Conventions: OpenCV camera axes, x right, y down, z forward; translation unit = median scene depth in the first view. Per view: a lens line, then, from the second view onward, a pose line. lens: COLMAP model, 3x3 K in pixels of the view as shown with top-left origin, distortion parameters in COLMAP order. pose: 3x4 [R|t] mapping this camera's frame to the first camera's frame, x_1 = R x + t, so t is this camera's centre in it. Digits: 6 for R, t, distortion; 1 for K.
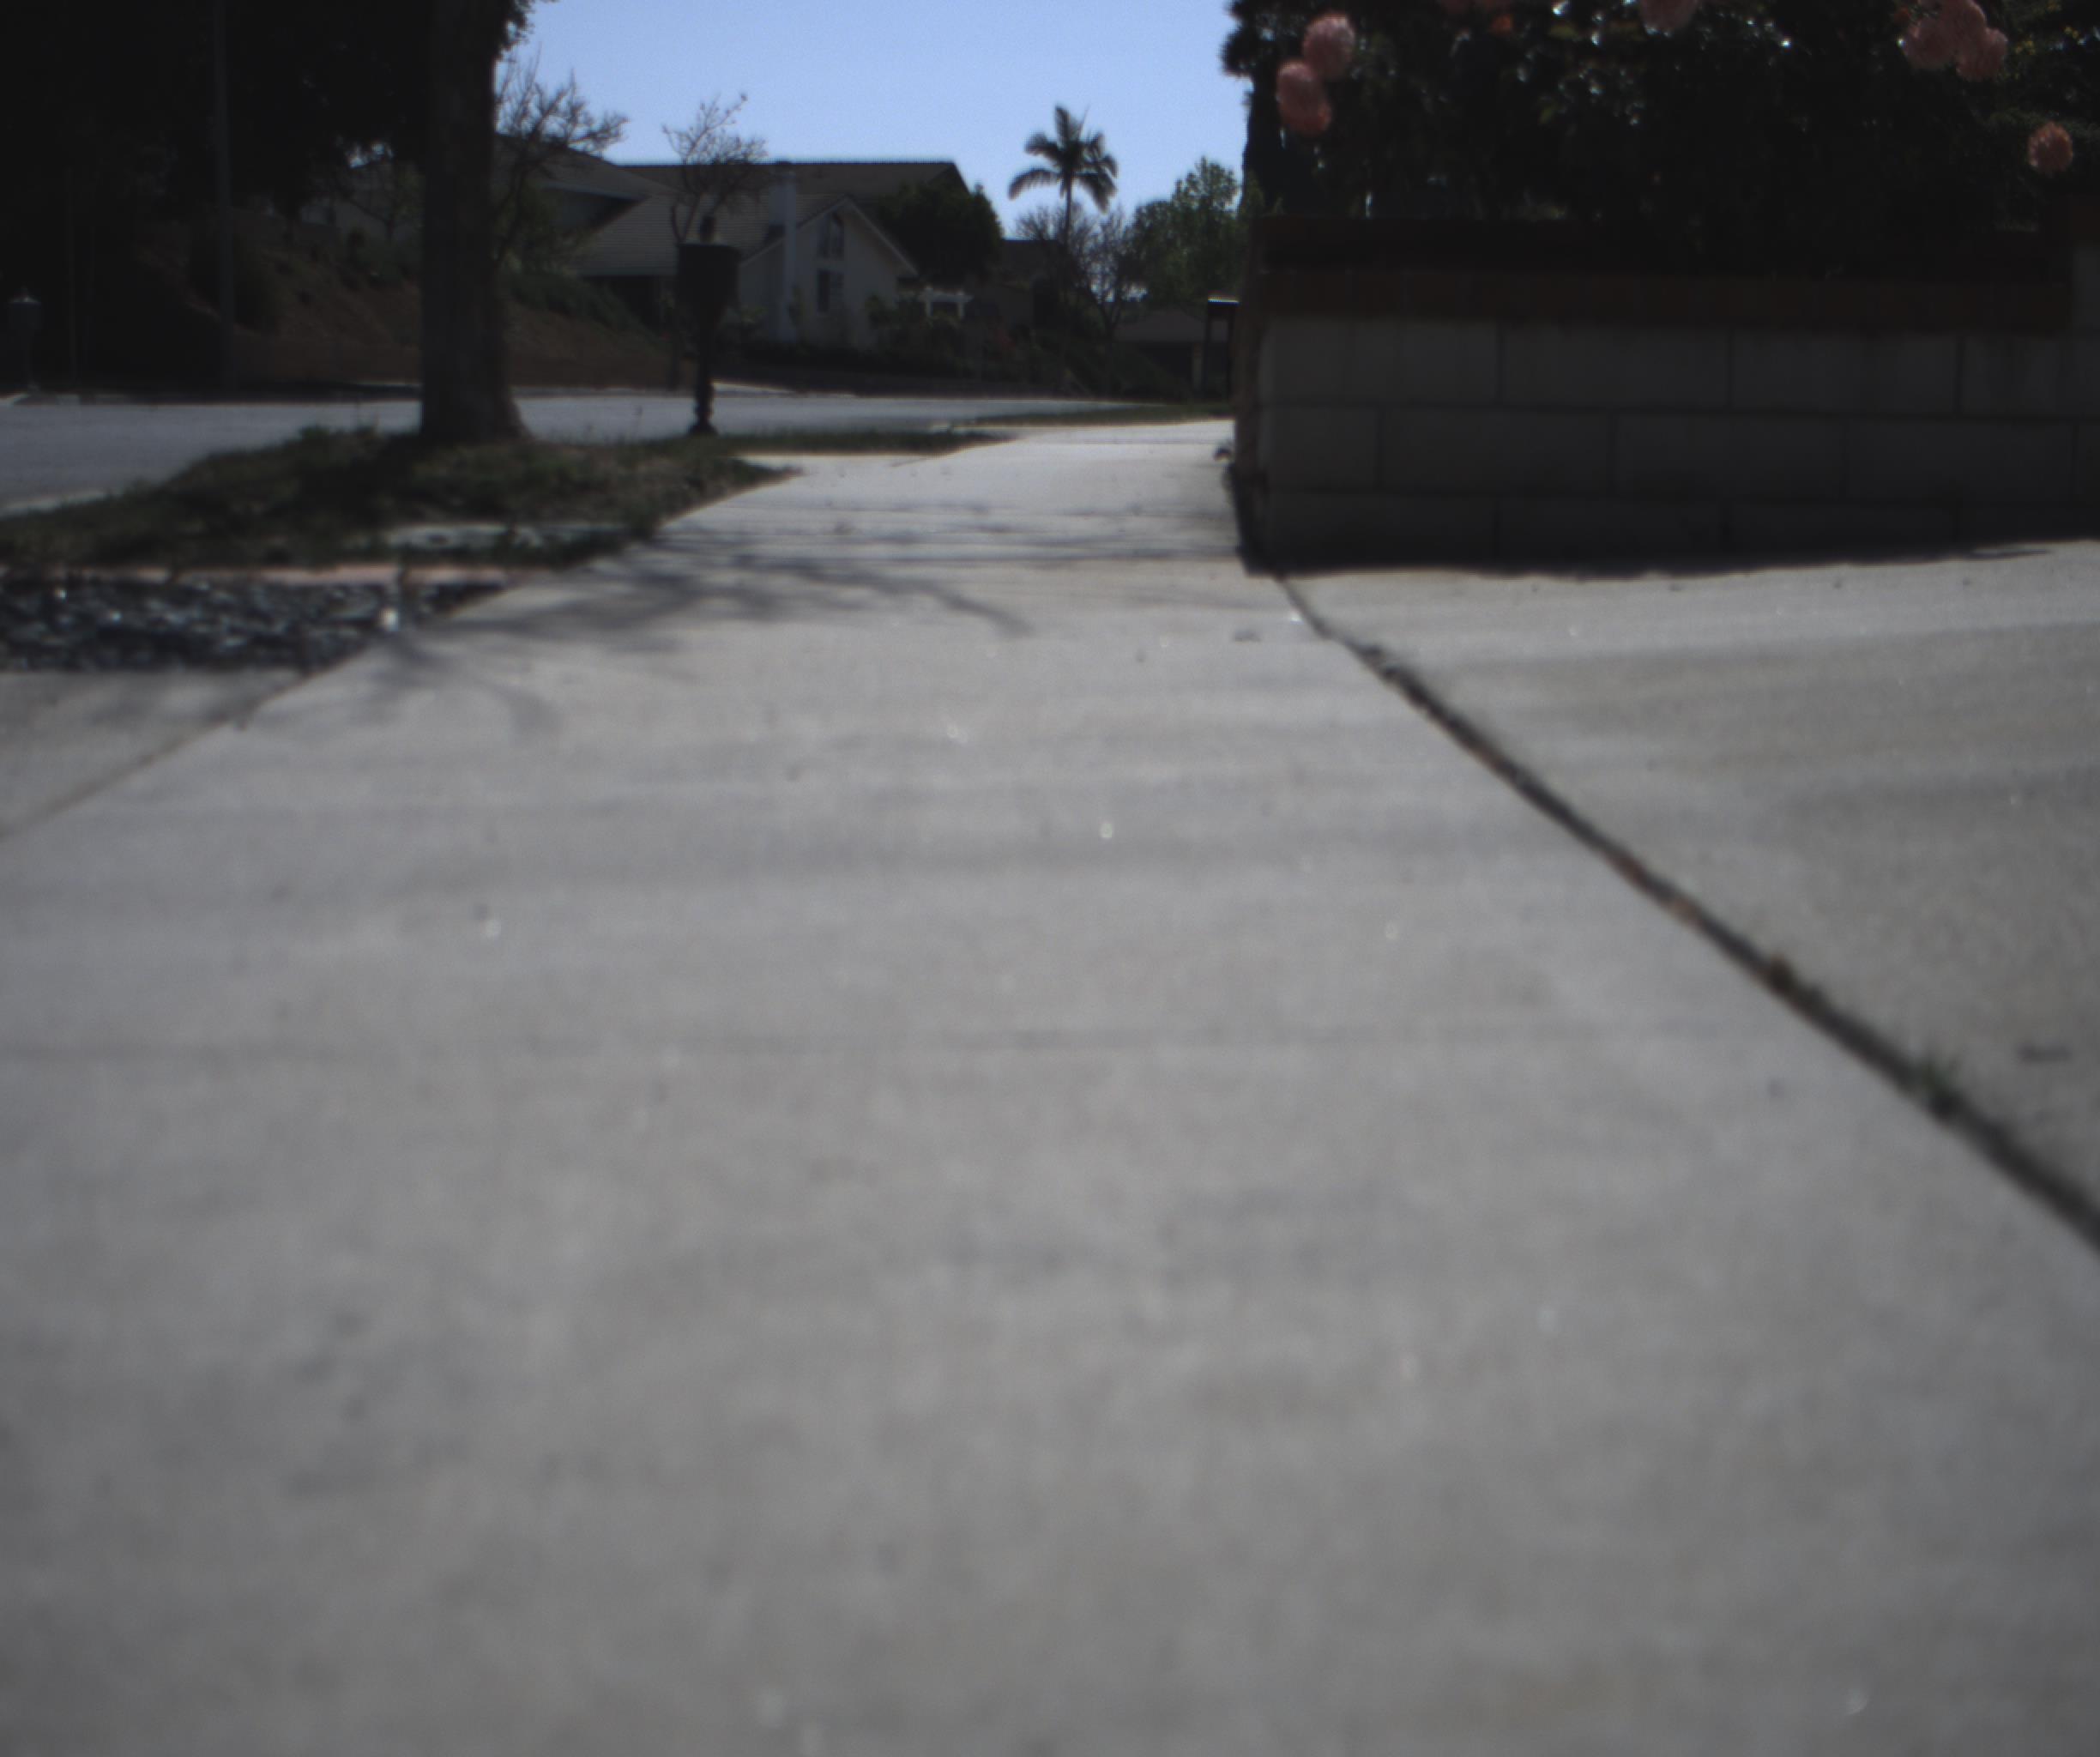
lens RADIAL K [[3930.3, 0, 1050.0], [0, 3930.3, 878.5], [0, 0, 1]] dist [-0.189653, 0.917615]
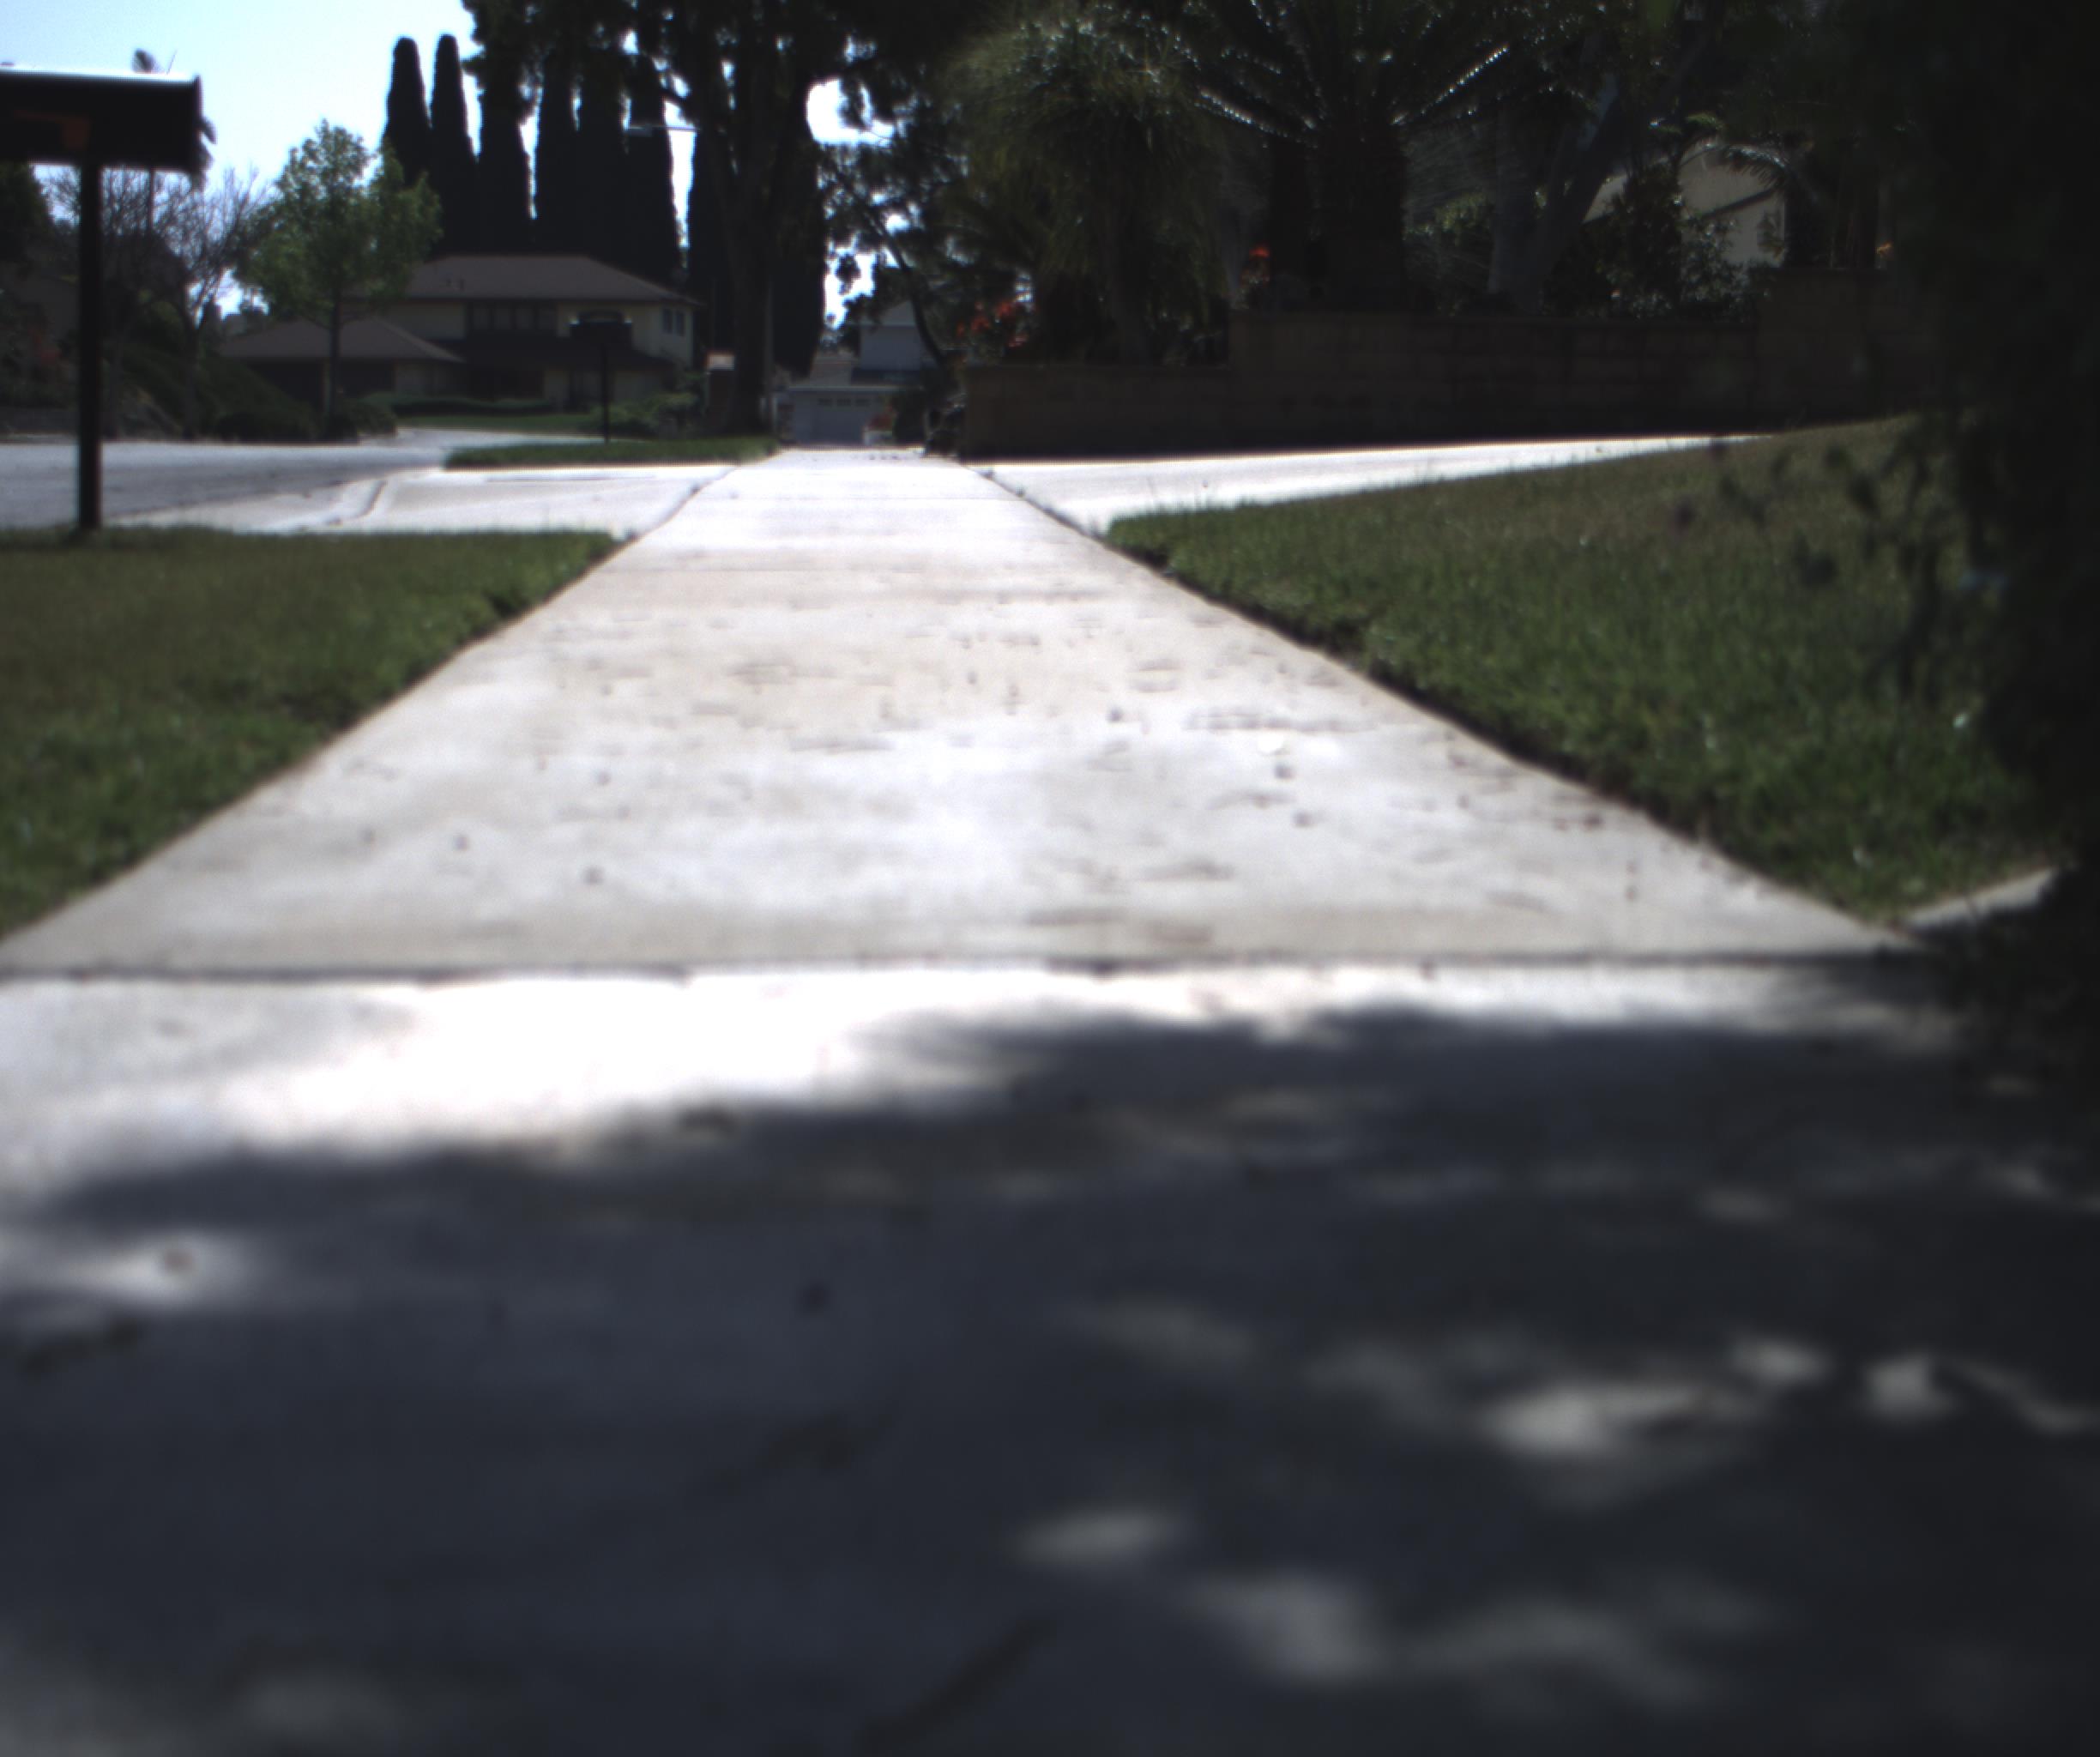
lens RADIAL K [[3930.3, 0, 1050.0], [0, 3930.3, 878.5], [0, 0, 1]] dist [-0.189653, 0.917615]
pose [[0.977493, -0.025654, 0.209403, 0.017286], [0.026762, 0.999639, -0.002460, -0.032989], [-0.209264, 0.008008, 0.977826, 0.255627]]
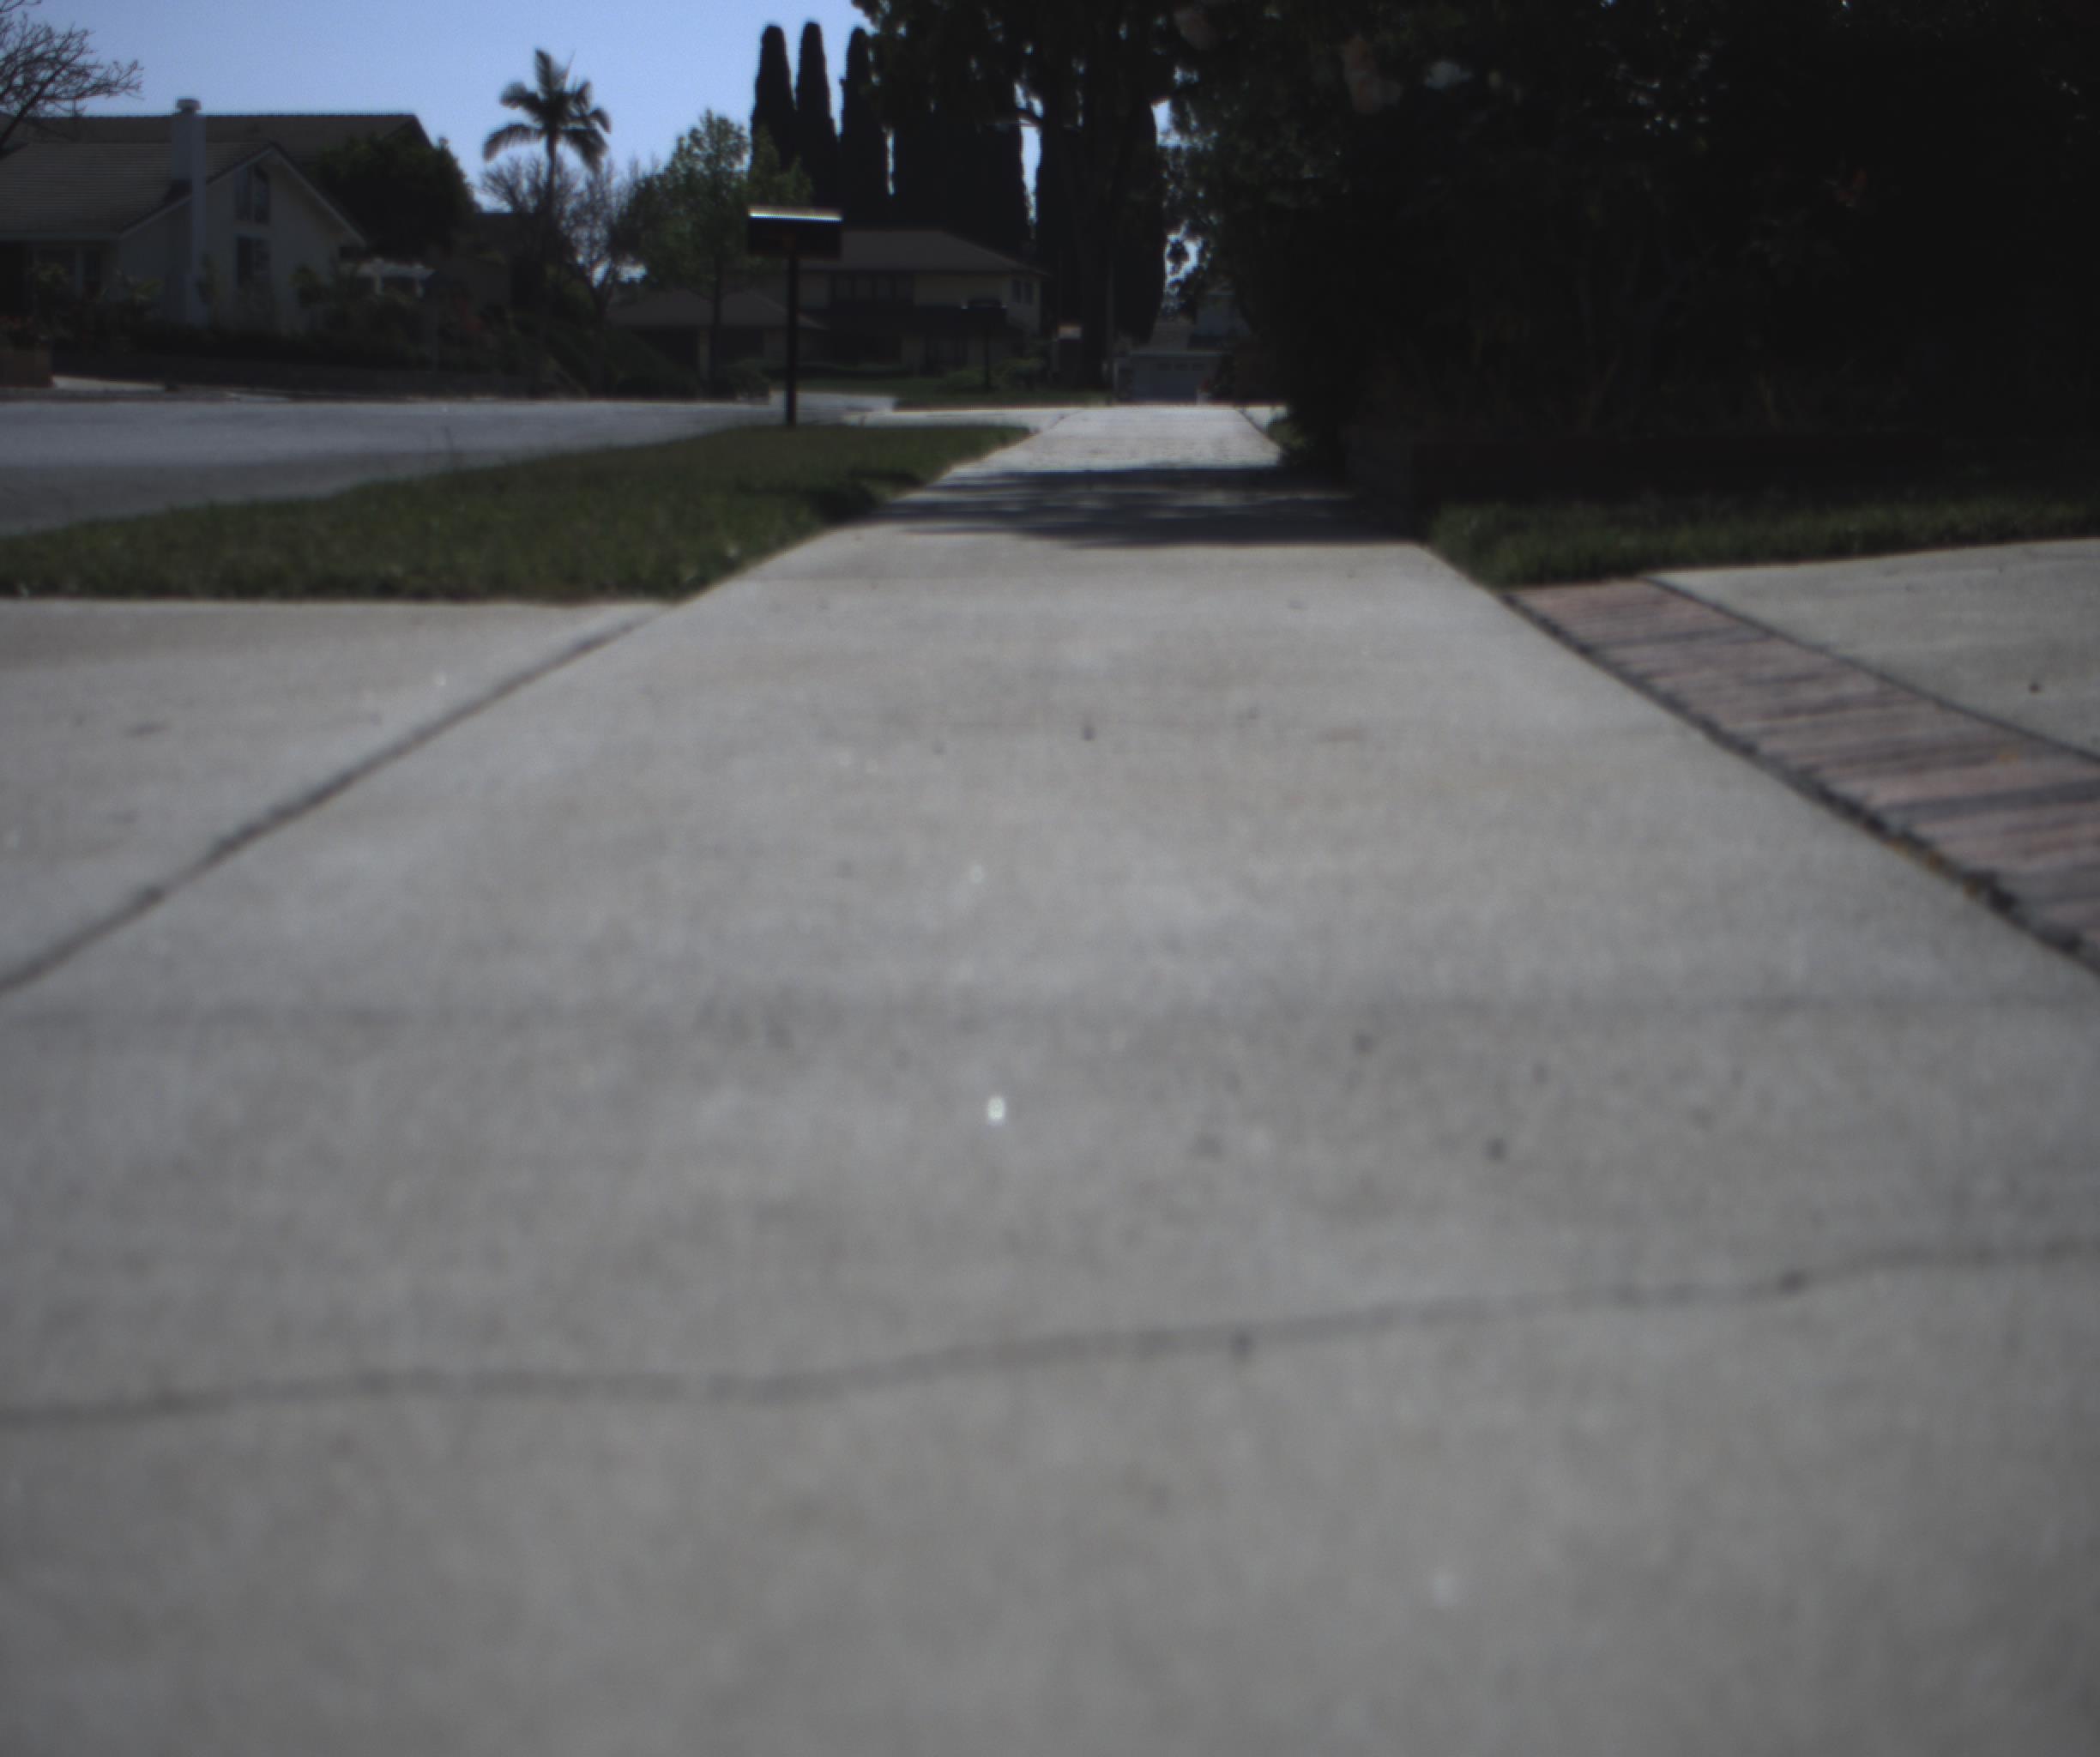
lens RADIAL K [[3930.3, 0, 1050.0], [0, 3930.3, 878.5], [0, 0, 1]] dist [-0.189653, 0.917615]
pose [[0.992123, -0.019132, 0.123800, 0.005195], [0.018721, 0.999815, 0.004488, -0.021893], [-0.123863, -0.002135, 0.992297, 0.168591]]
